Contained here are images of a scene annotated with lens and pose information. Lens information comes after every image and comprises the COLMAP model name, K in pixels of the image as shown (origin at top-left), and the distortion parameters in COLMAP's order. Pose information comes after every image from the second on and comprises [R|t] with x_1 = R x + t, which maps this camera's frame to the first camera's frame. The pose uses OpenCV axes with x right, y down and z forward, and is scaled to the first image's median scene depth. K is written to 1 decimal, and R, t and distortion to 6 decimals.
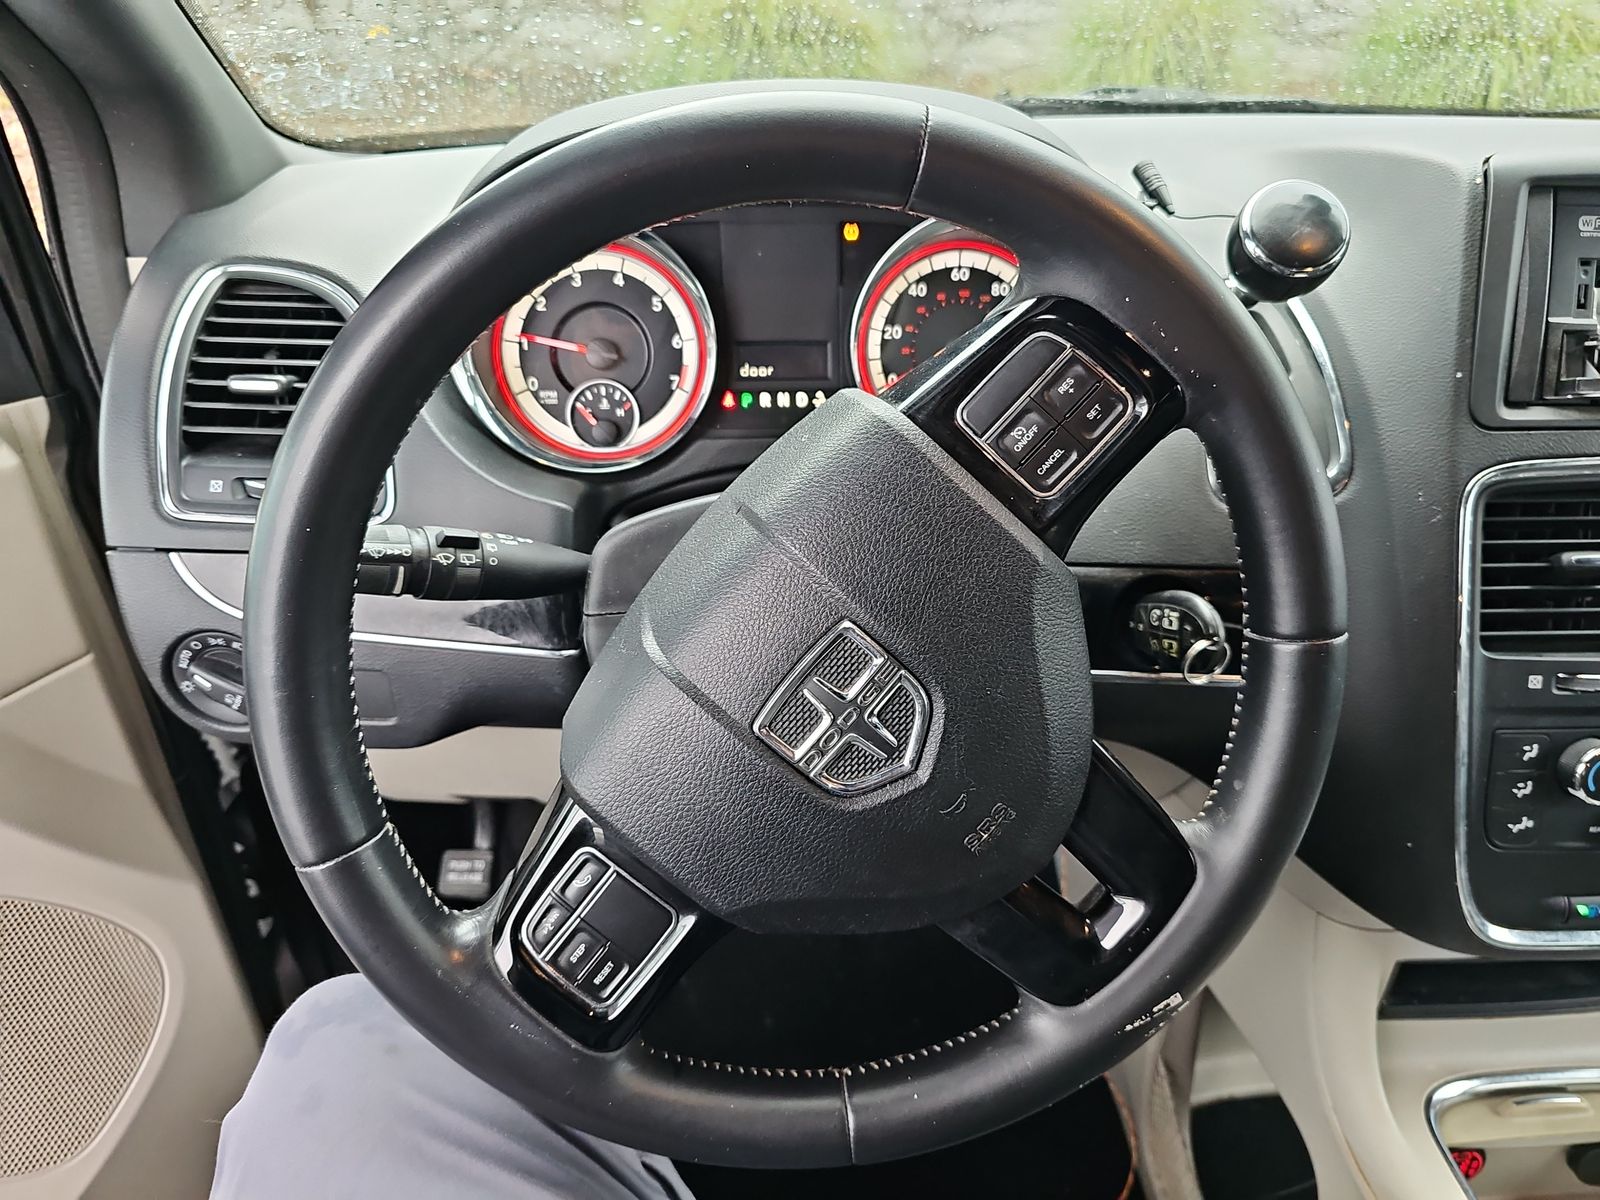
lens RADIAL K [[1070.3, 0, 804.0], [0, 1070.3, 602.0], [0, 0, 1]] dist [0.038157, -0.025702]
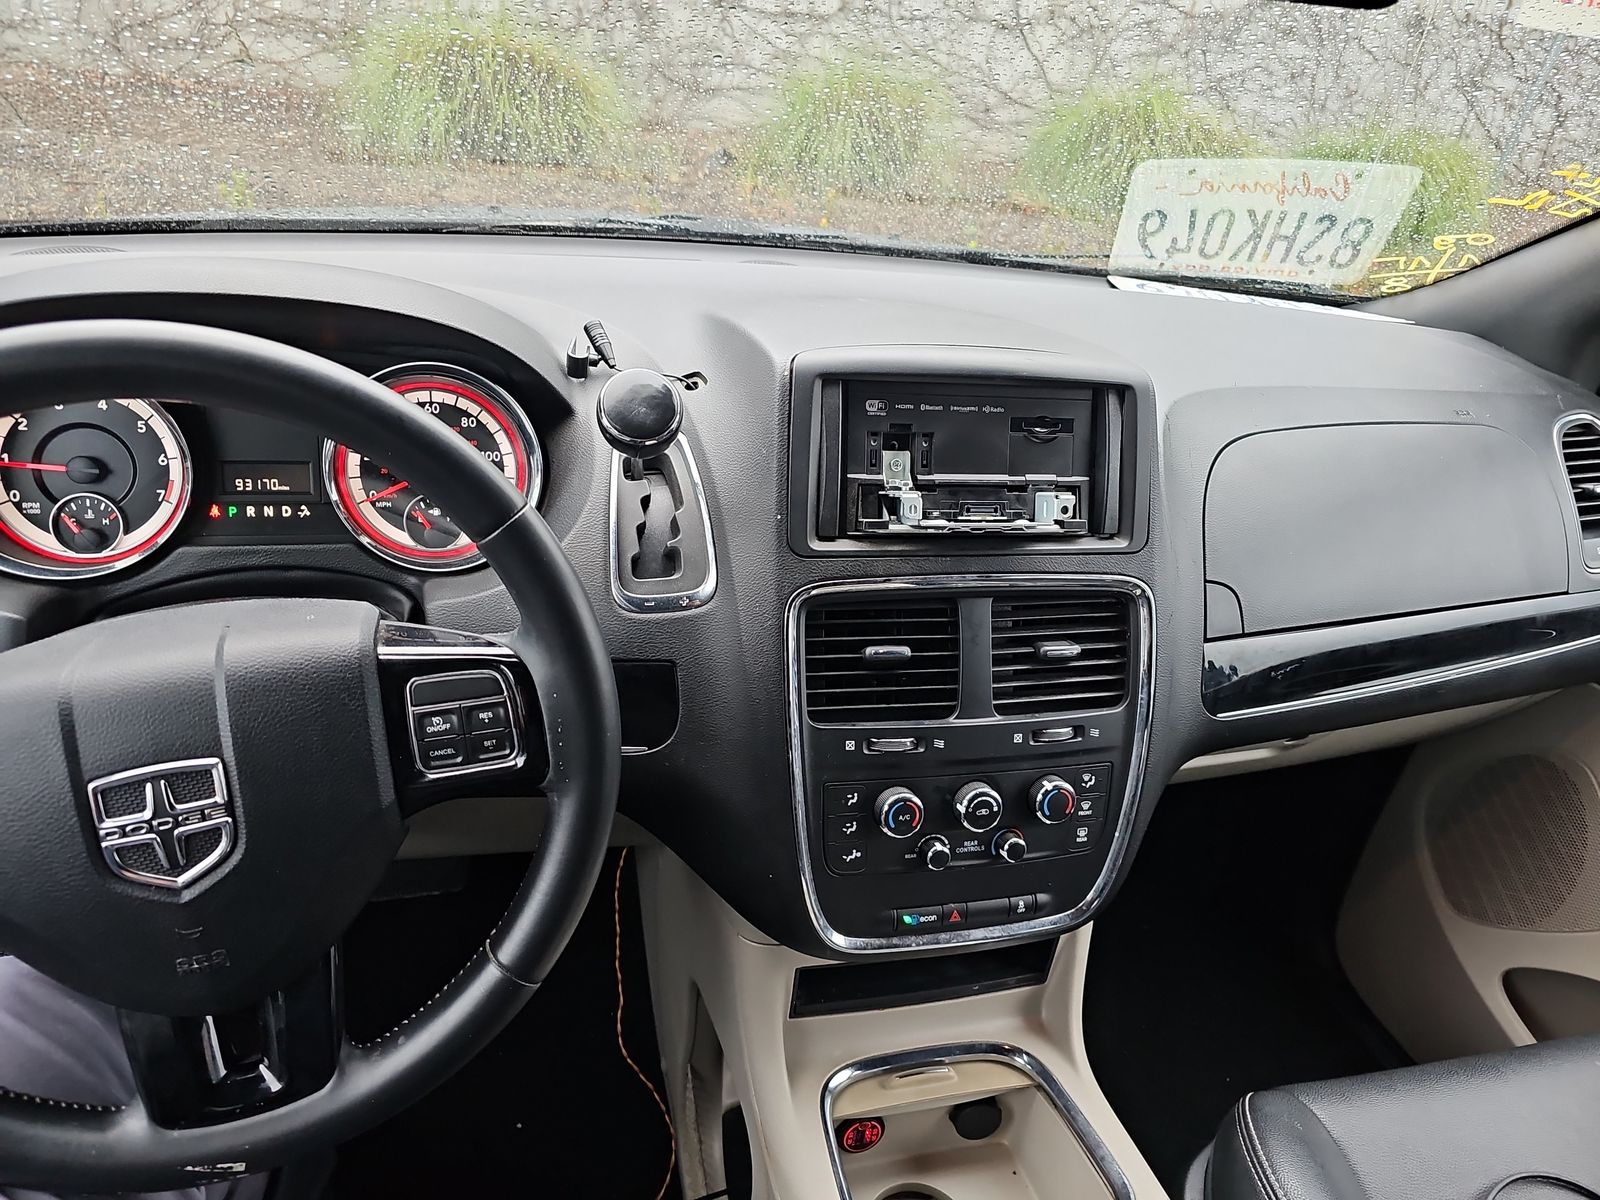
lens RADIAL K [[1070.3, 0, 784.2], [0, 1070.3, 575.7], [0, 0, 1]] dist [0.038157, -0.025702]
pose [[0.978839, 0.001669, 0.204623, 0.287354], [0.008245, 0.998833, -0.047585, -0.062338], [-0.204463, 0.048265, 0.977684, -0.233669]]
